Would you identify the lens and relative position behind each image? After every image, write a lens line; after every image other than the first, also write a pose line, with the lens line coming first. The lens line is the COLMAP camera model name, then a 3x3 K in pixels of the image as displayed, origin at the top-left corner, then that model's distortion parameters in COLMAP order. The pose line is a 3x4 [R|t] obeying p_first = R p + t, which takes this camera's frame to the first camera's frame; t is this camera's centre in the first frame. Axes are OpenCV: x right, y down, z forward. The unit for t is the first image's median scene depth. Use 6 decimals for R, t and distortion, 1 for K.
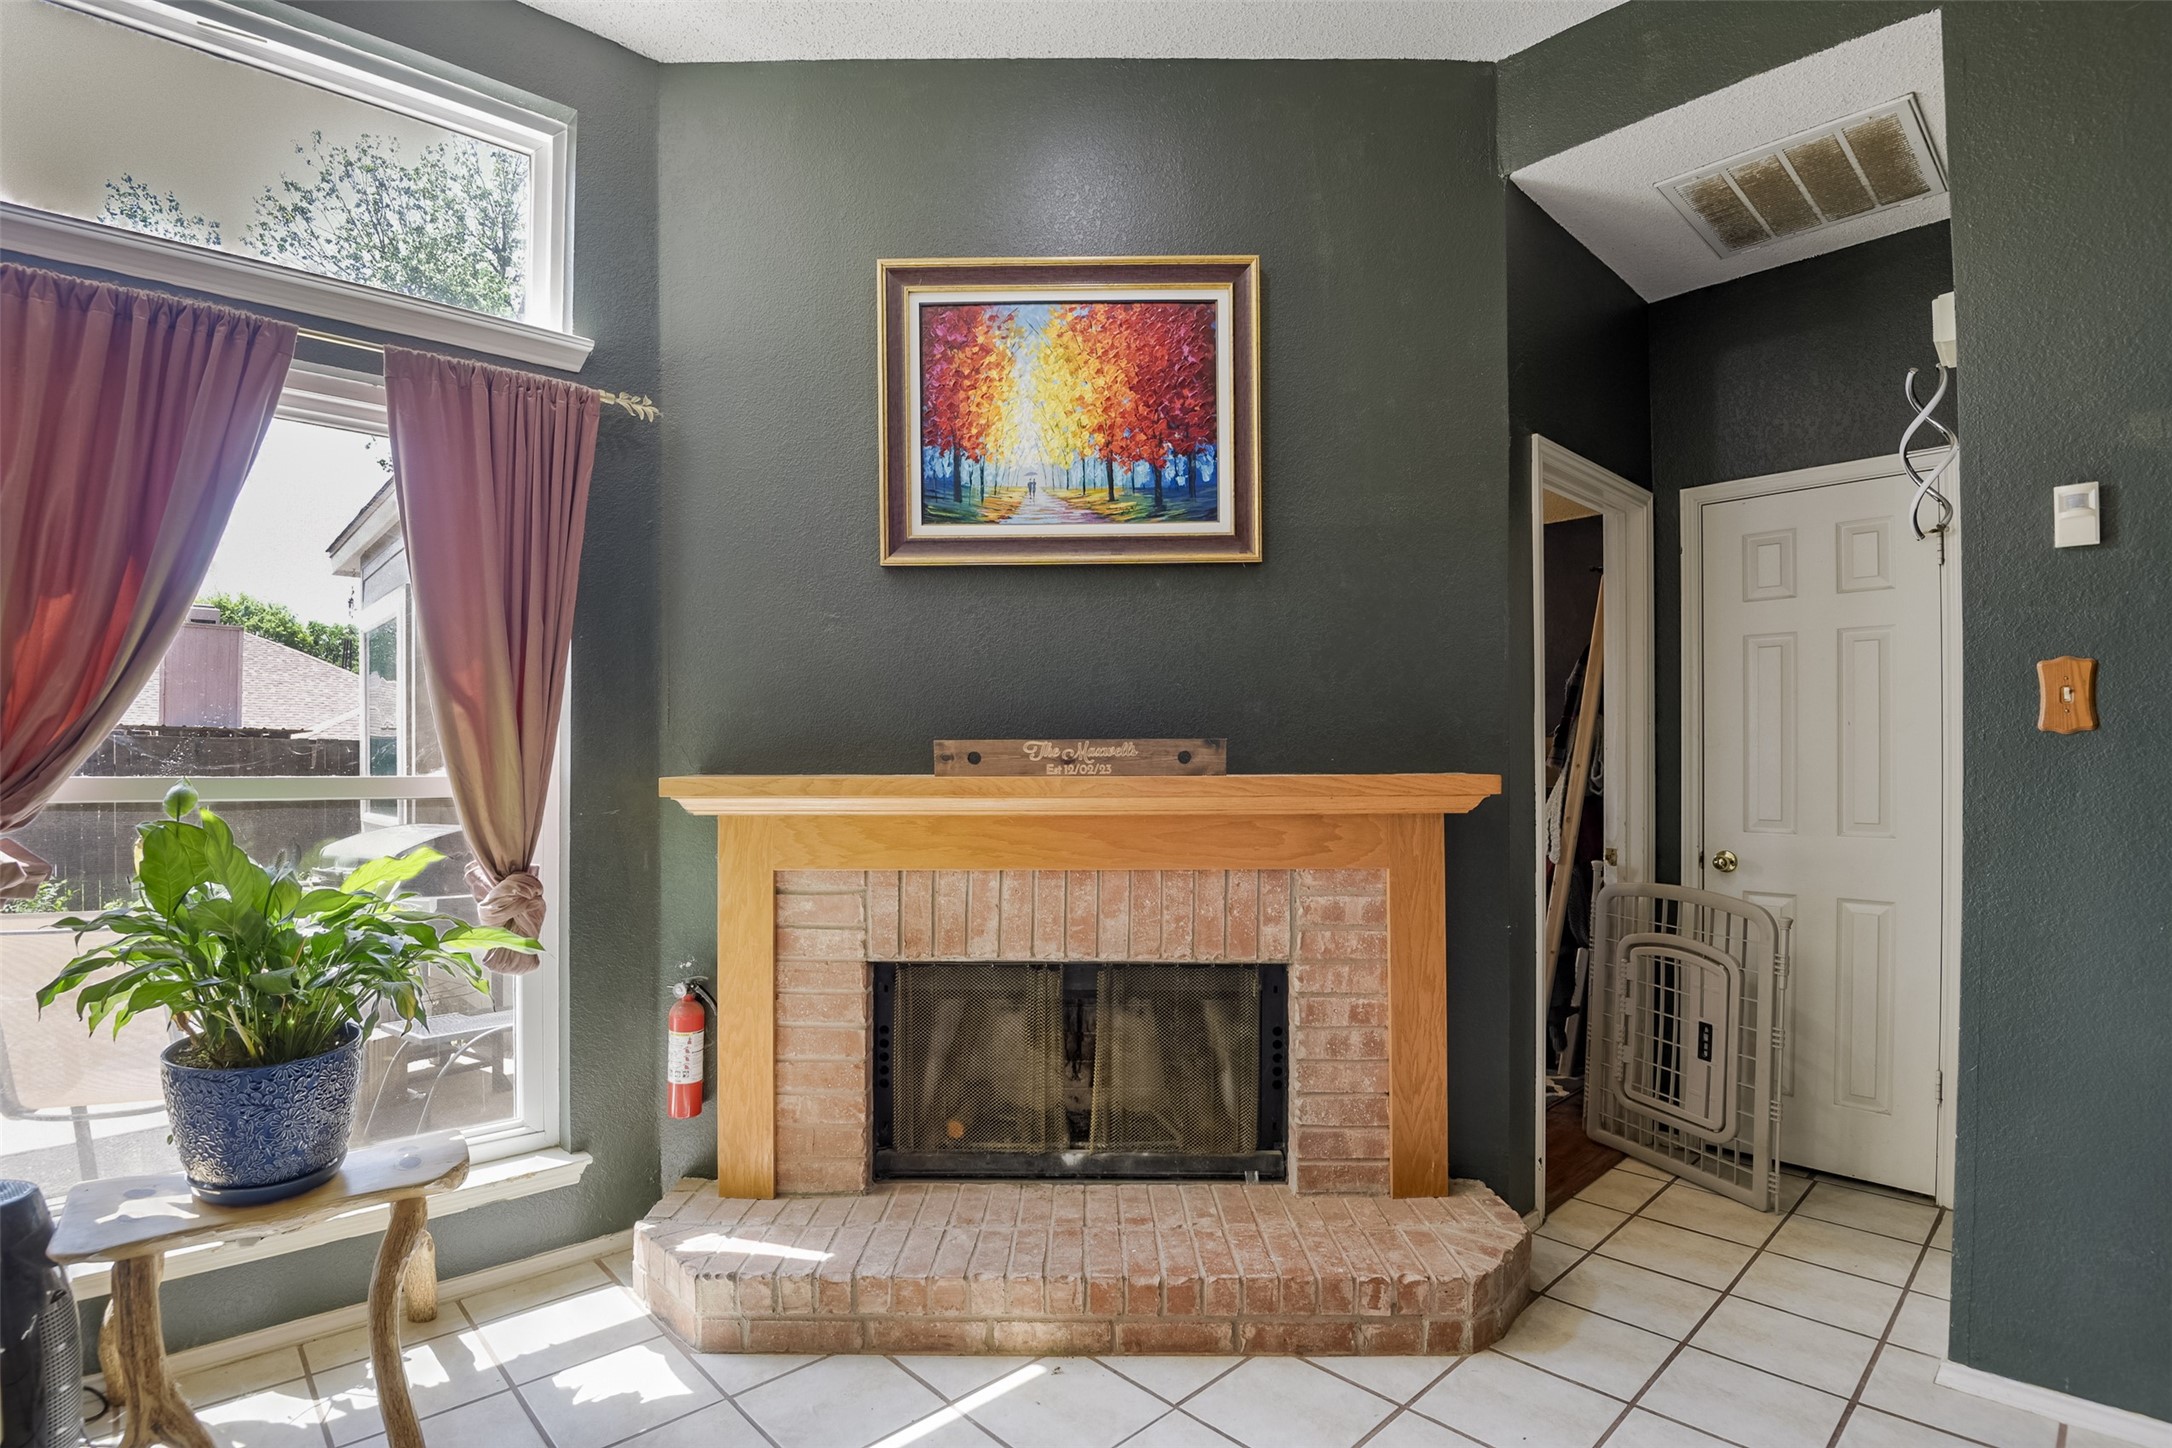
lens RADIAL K [[1047.2, 0, 1072.6], [0, 1047.2, 742.1], [0, 0, 1]] dist [0.000809, -0.033243]
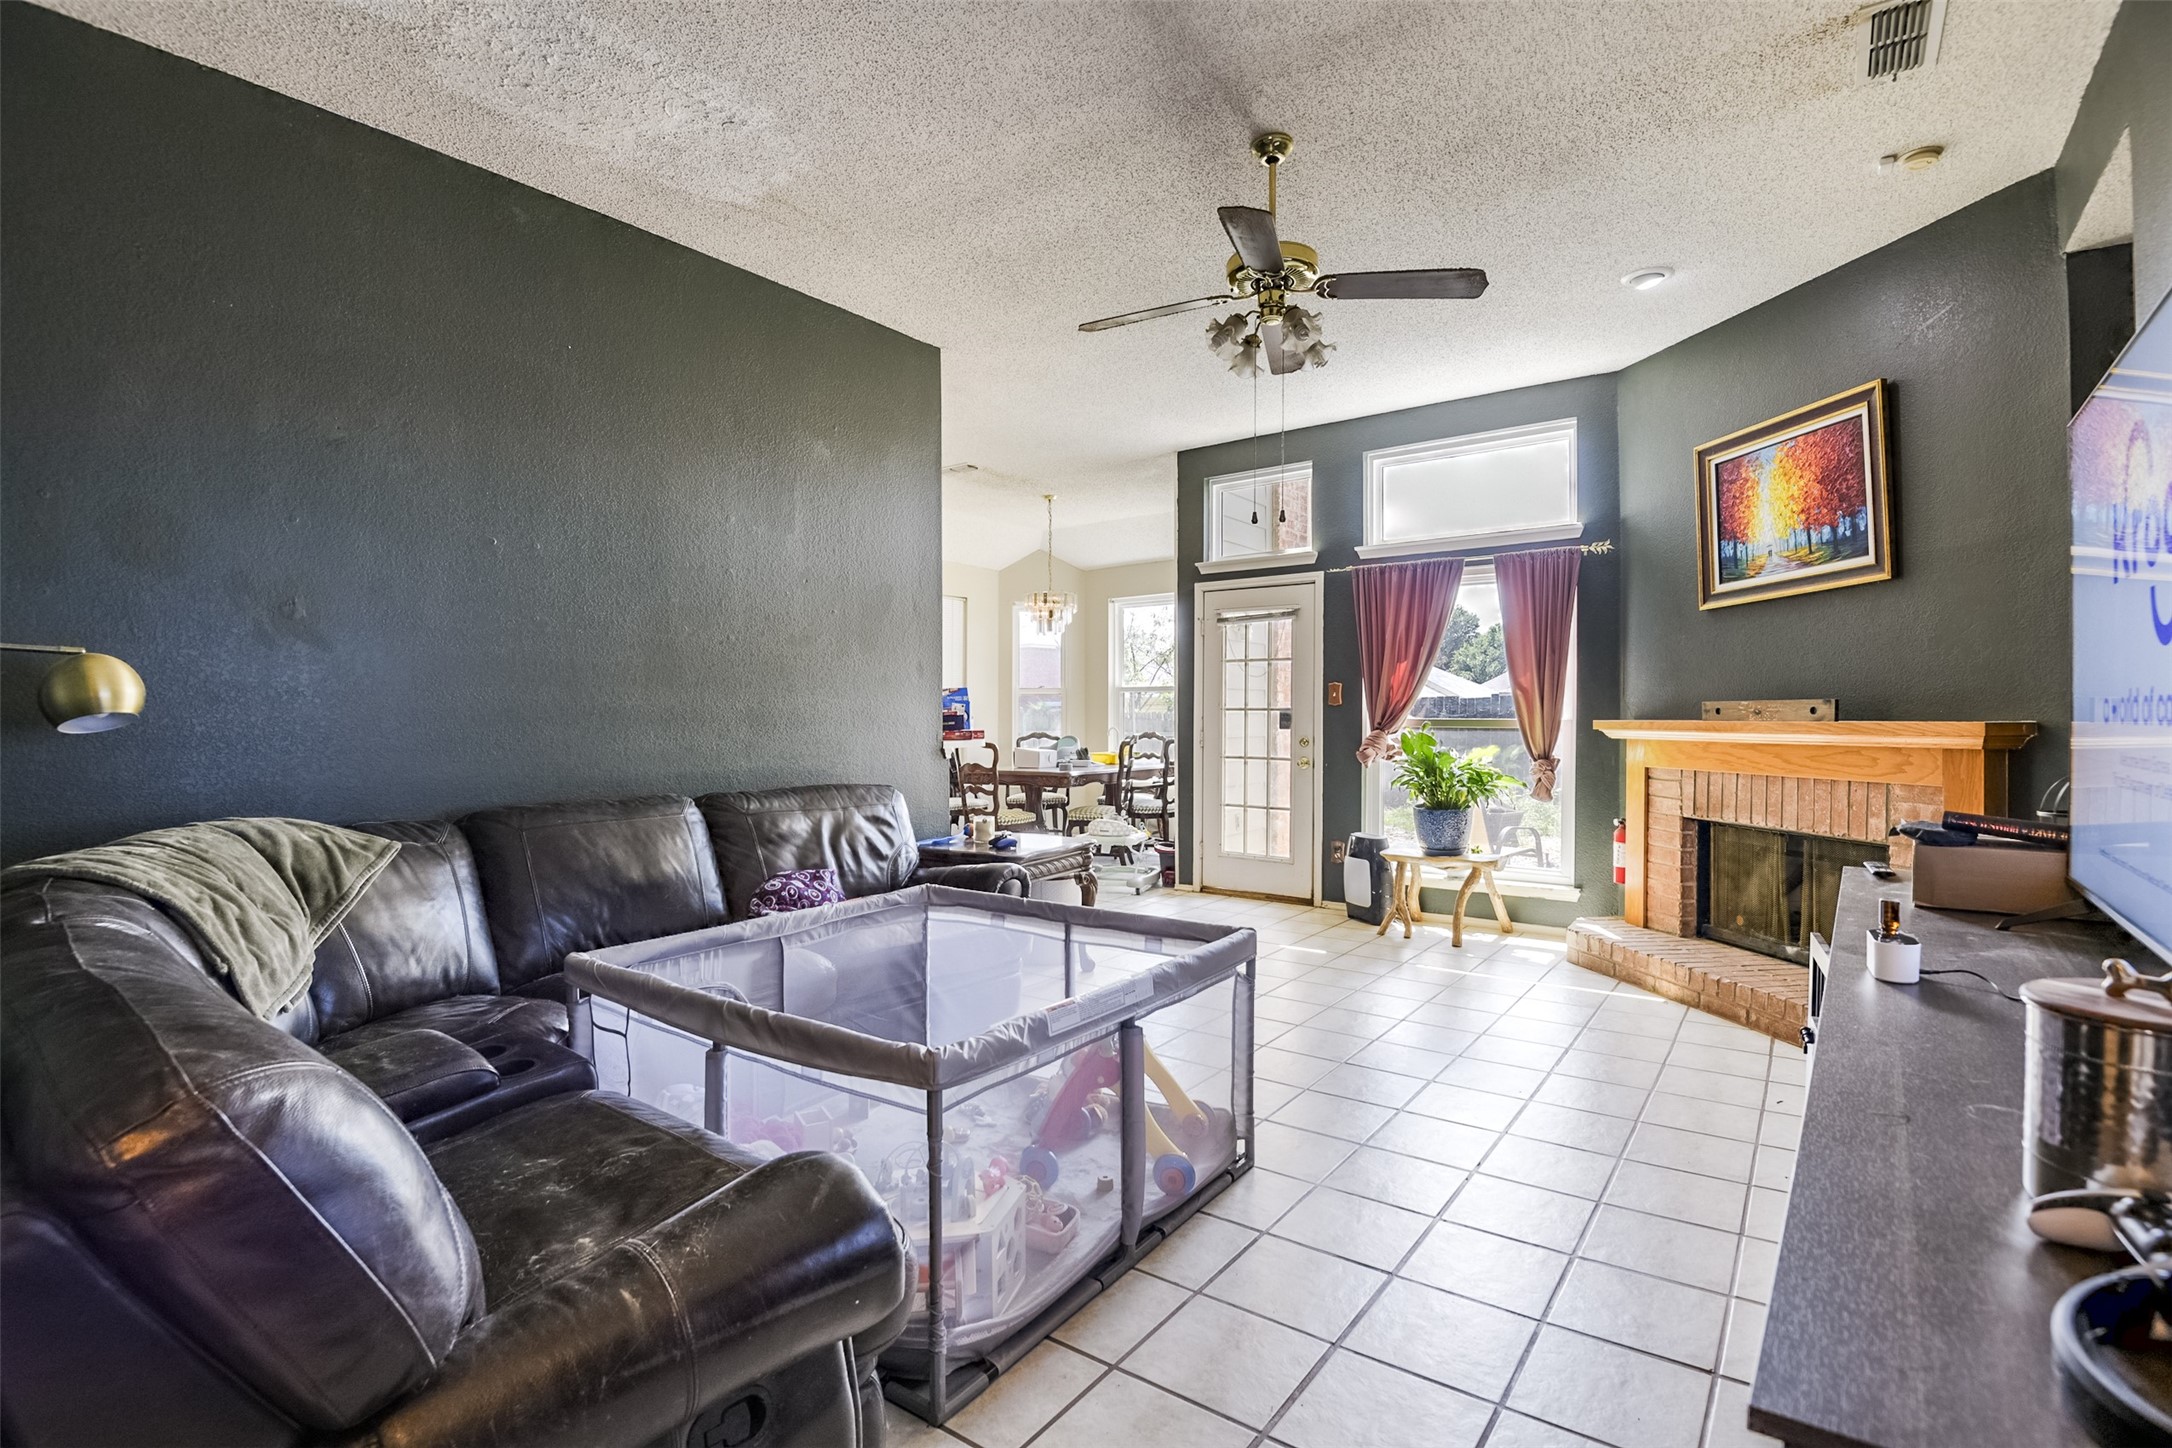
lens RADIAL K [[1019.1, 0, 1093.5], [0, 1019.1, 720.0], [0, 0, 1]] dist [0.000064, -0.000015]
pose [[0.178481, 0.002397, -0.983940, 1.464392], [0.009779, 0.999943, 0.004210, 0.012021], [0.983895, -0.010373, 0.178447, -0.402248]]
